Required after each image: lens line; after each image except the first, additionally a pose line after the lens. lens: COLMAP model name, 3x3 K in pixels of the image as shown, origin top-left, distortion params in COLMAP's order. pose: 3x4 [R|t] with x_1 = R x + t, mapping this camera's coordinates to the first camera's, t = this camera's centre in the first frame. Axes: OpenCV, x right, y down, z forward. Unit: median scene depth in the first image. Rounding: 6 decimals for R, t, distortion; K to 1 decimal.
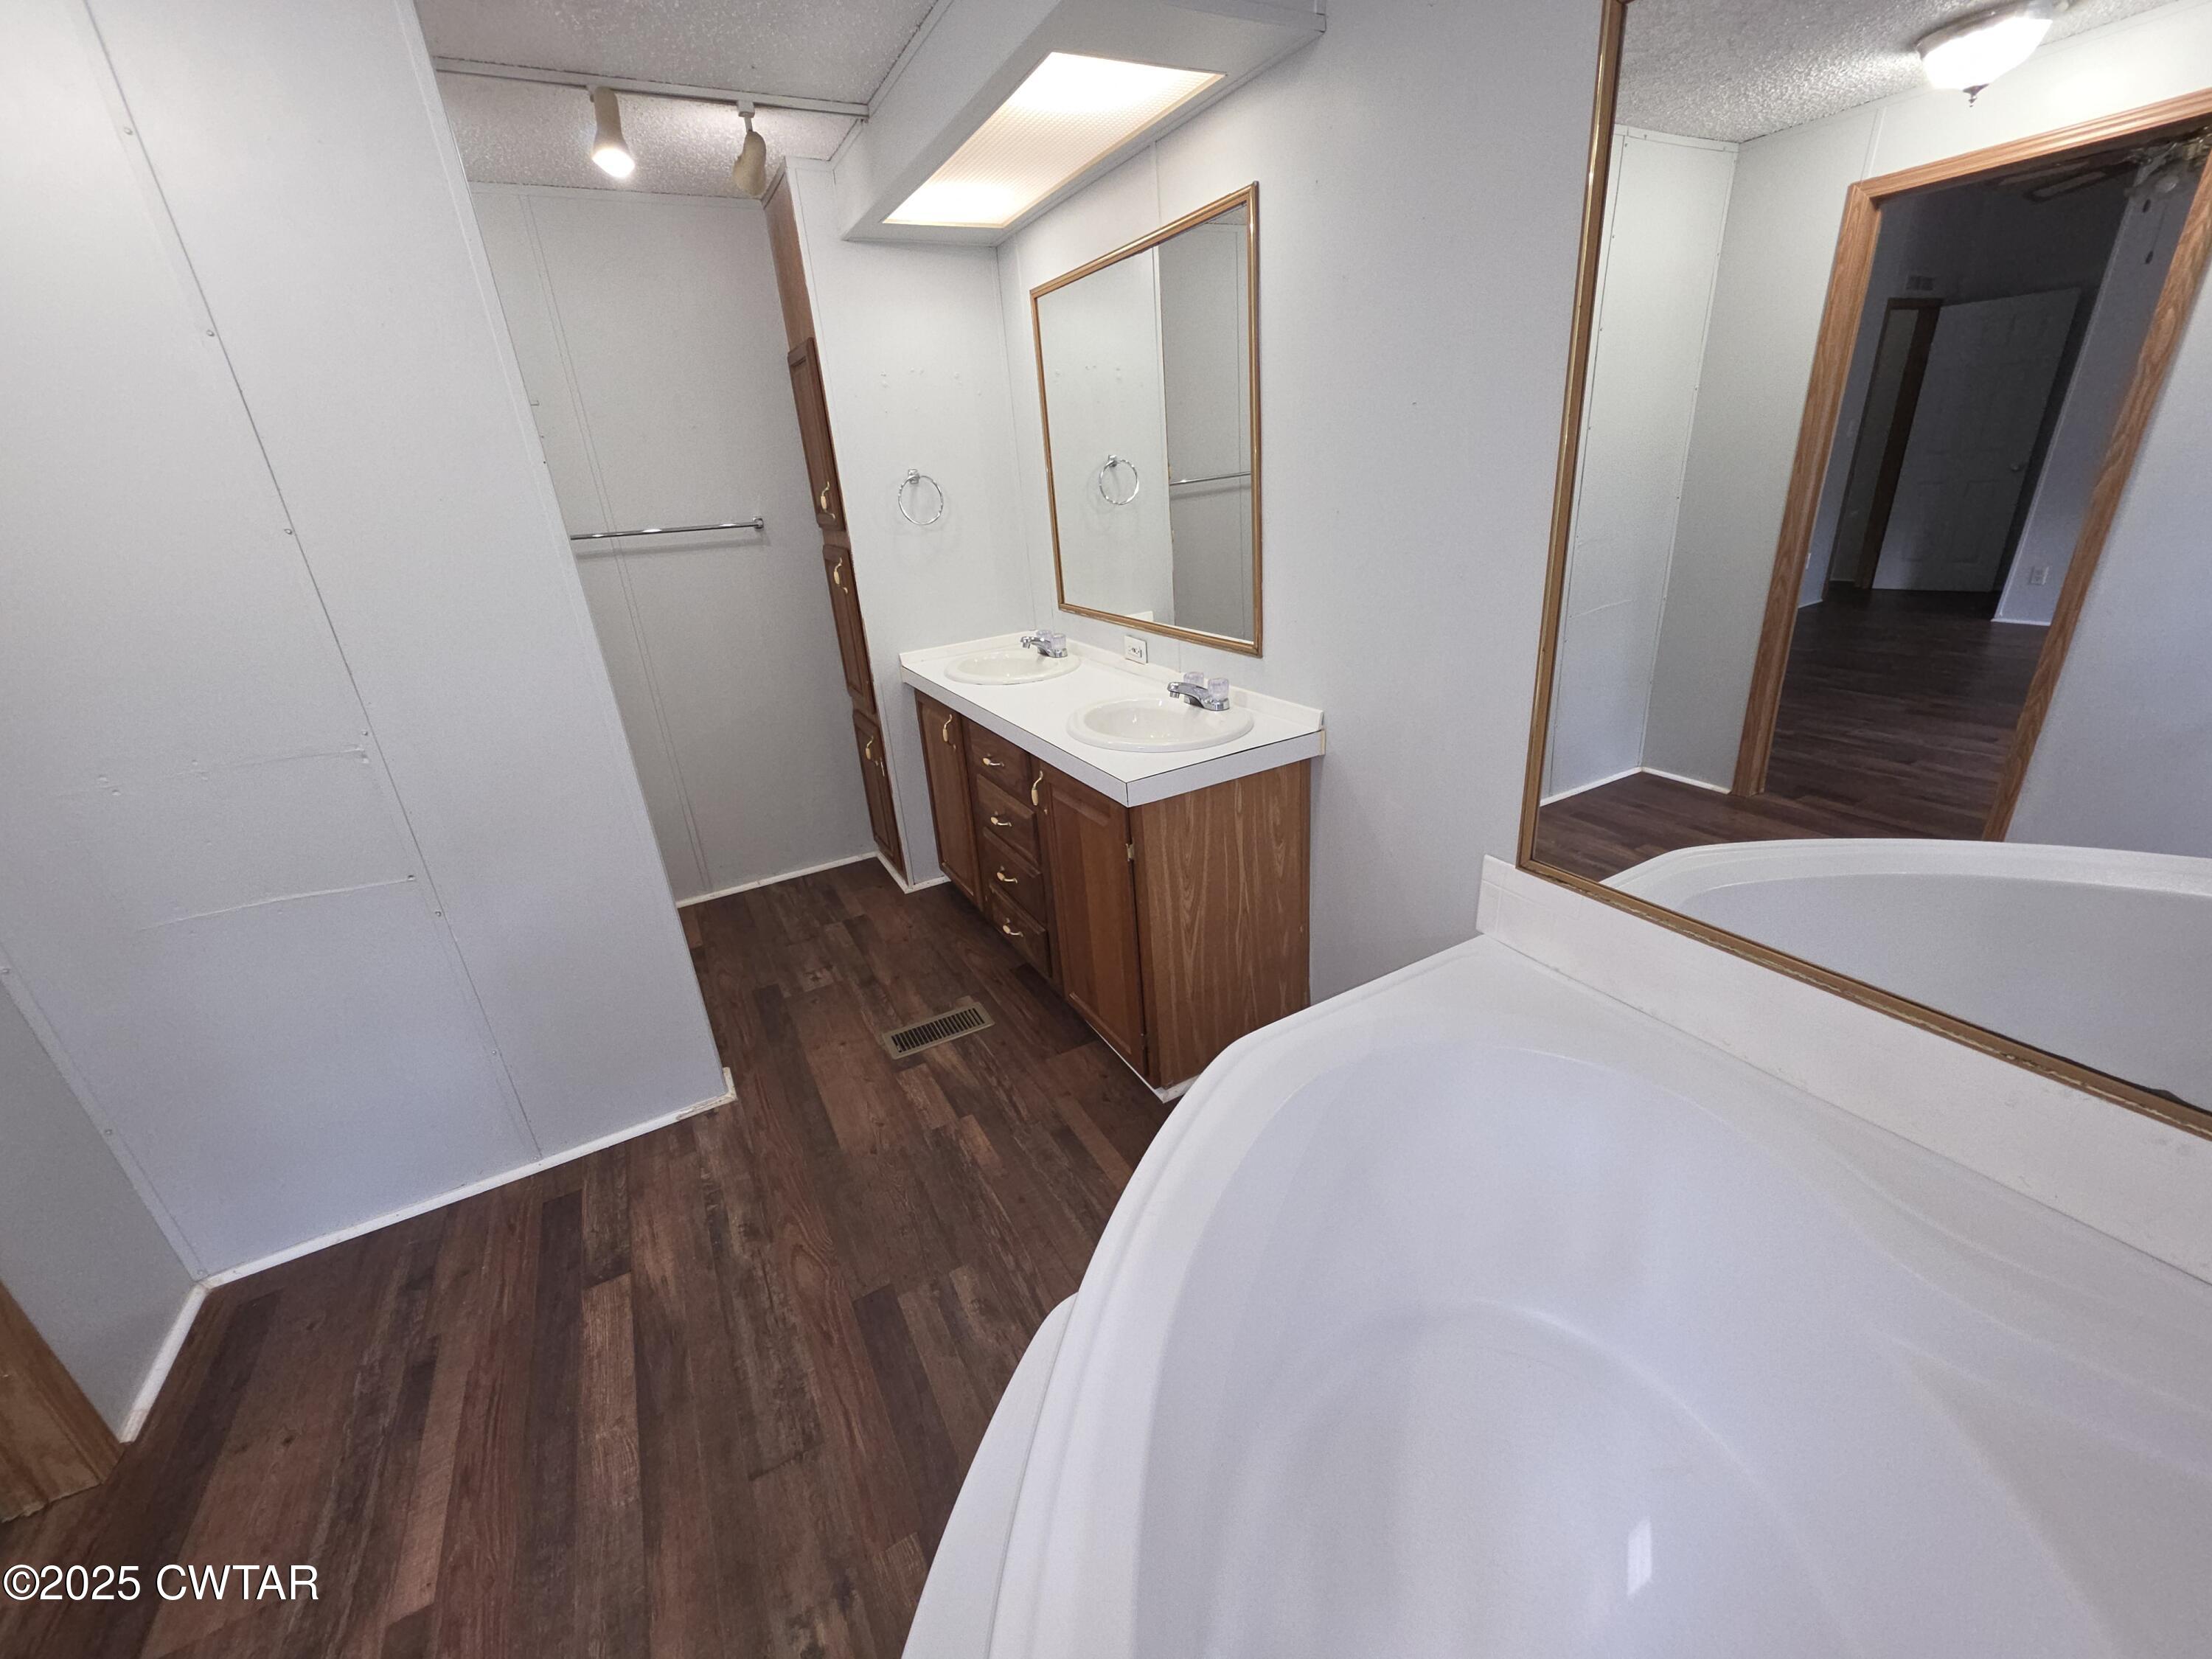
lens RADIAL K [[895.2, 0, 1111.8], [0, 895.2, 816.3], [0, 0, 1]] dist [0.004849, 0.000219]
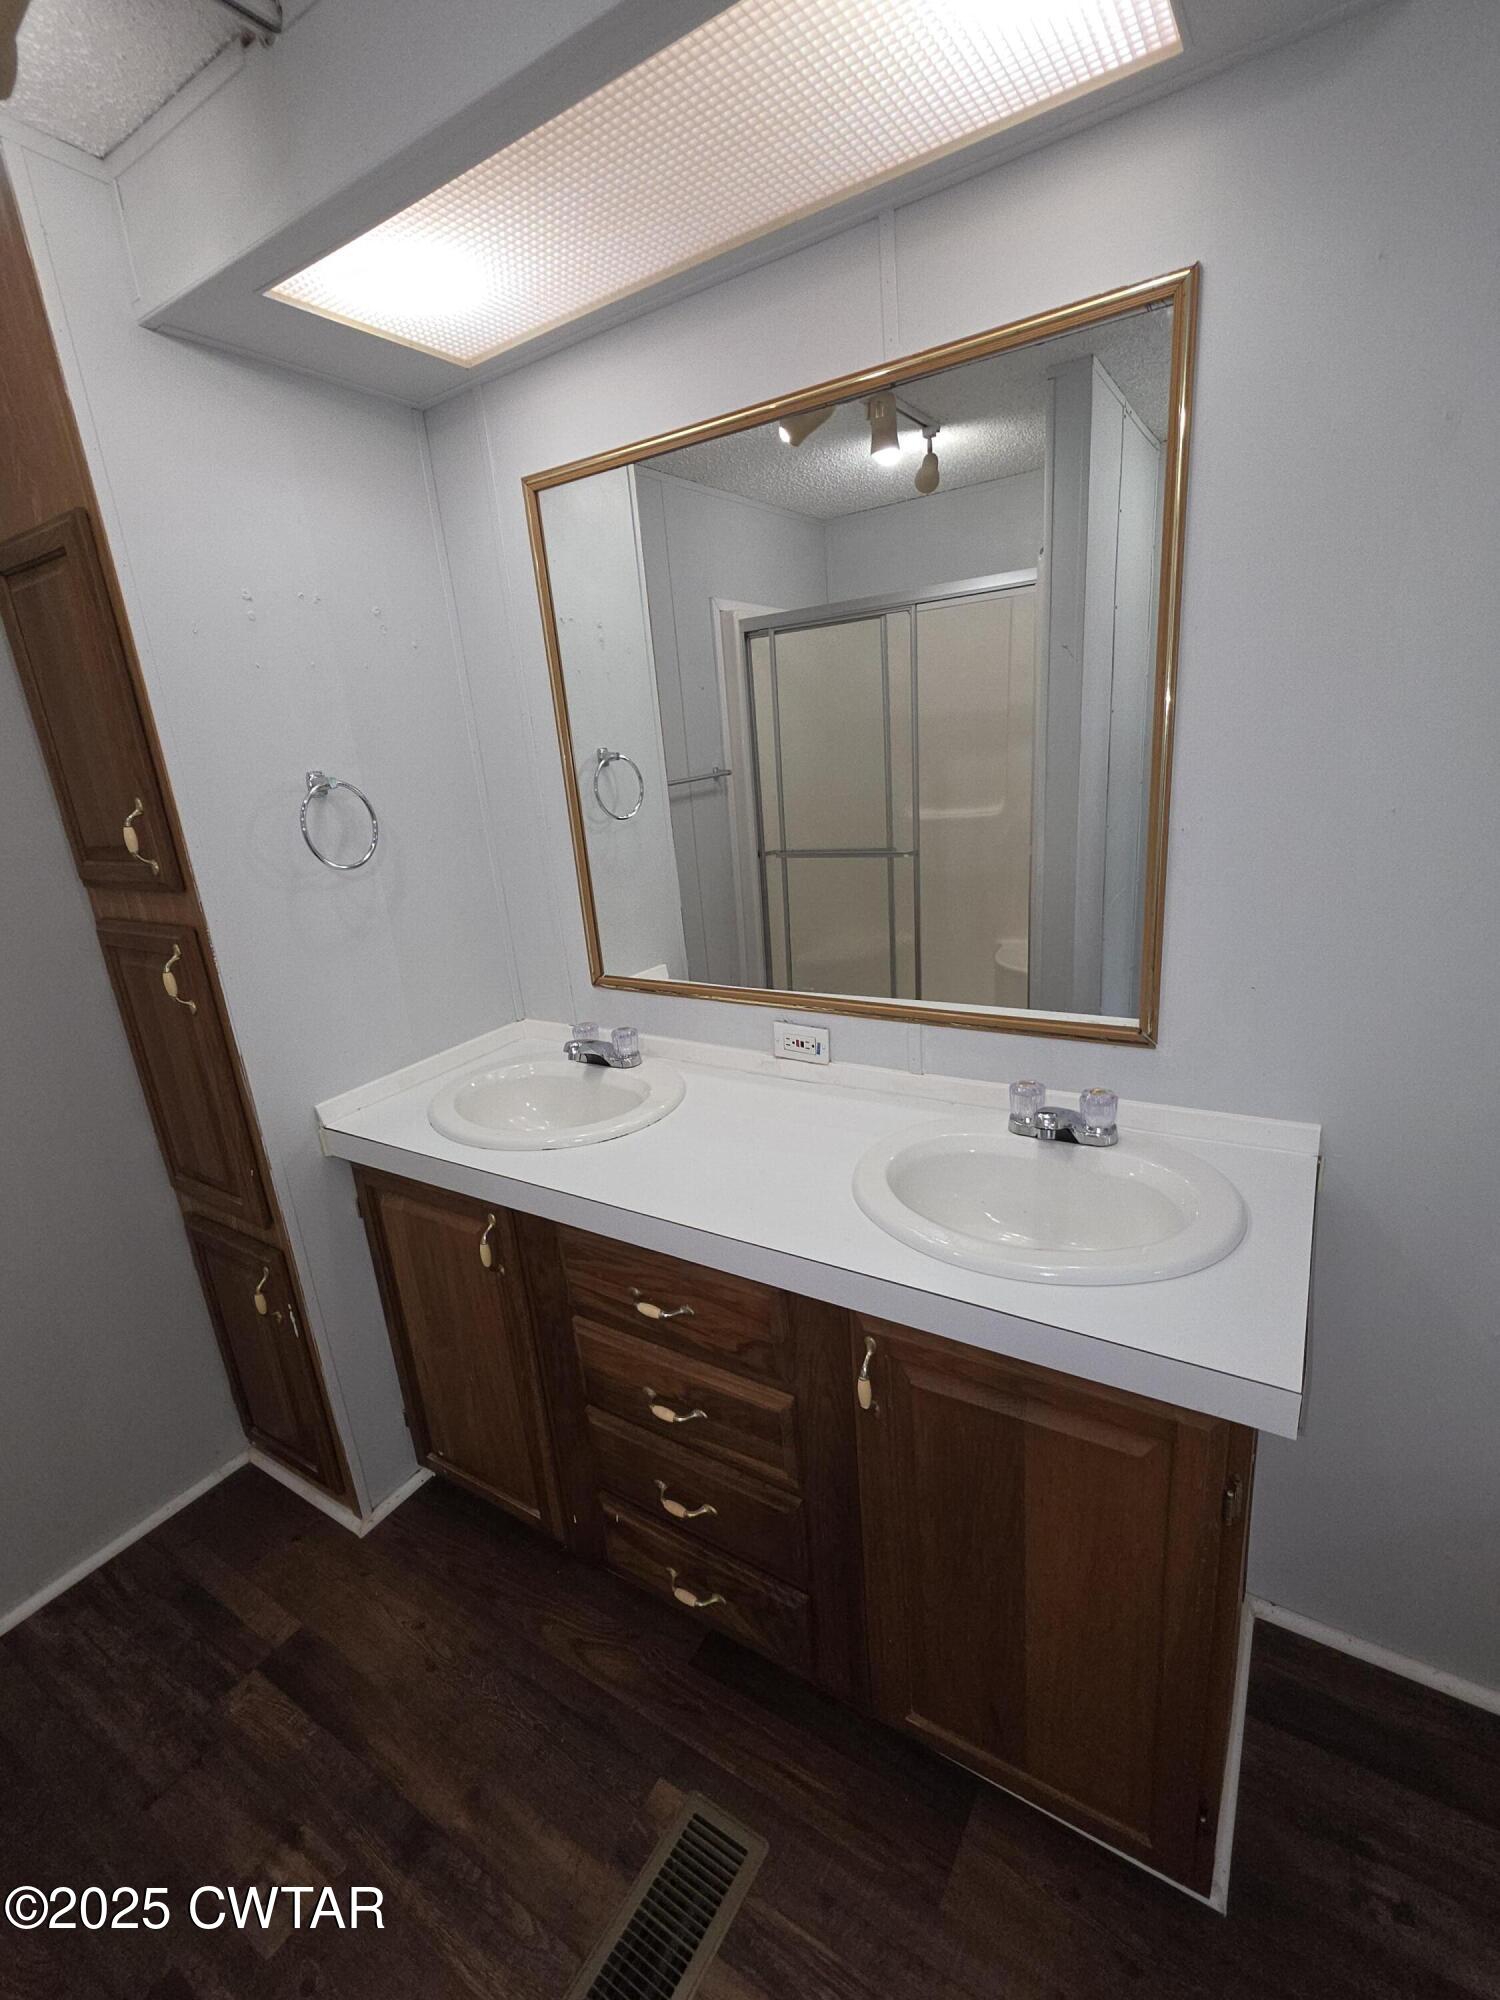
lens RADIAL K [[885.7, 0, 762.7], [0, 885.7, 1010.8], [0, 0, 1]] dist [-0.004448, 0.001768]
pose [[0.873721, -0.135533, 0.467165, -0.272757], [0.191703, 0.978612, -0.074622, -0.164197], [-0.447059, 0.154756, 0.881016, 0.462248]]
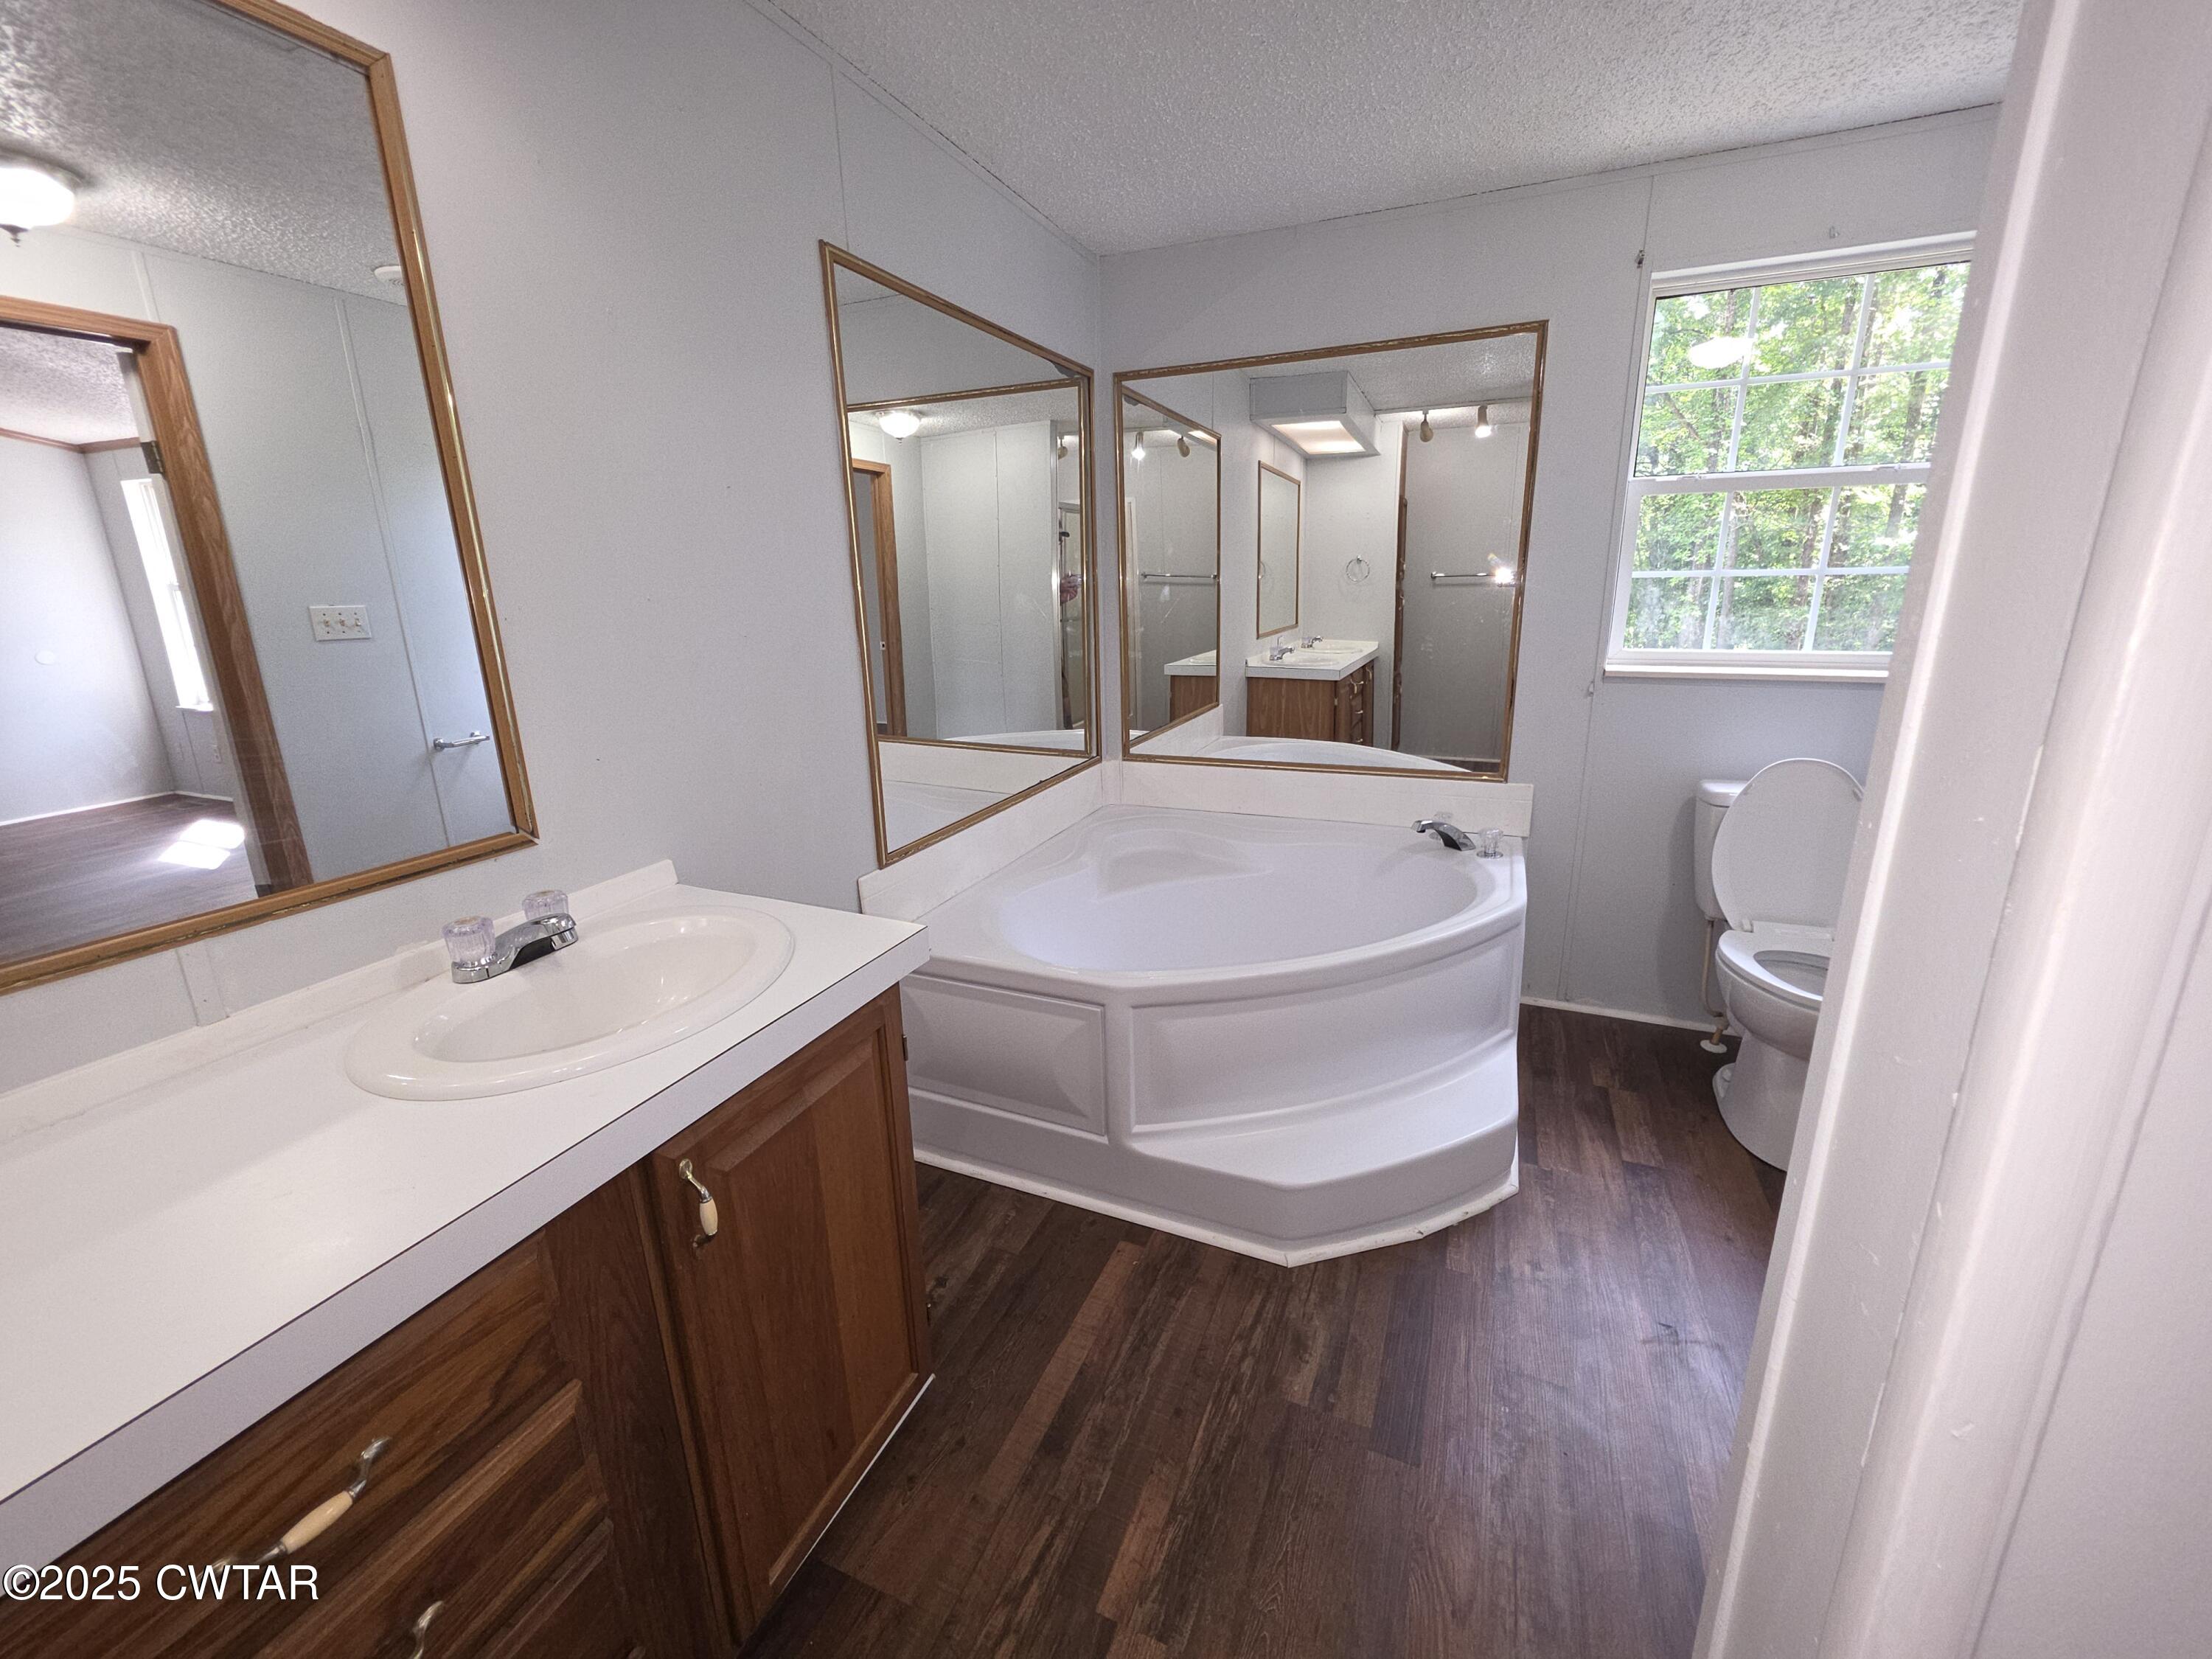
lens RADIAL K [[895.2, 0, 1108.4], [0, 895.2, 825.9], [0, 0, 1]] dist [0.004849, 0.000219]
pose [[-0.615036, -0.120751, 0.779198, -0.423119], [0.357557, 0.838051, 0.412097, -0.234781], [-0.702768, 0.532063, -0.472256, 0.794476]]
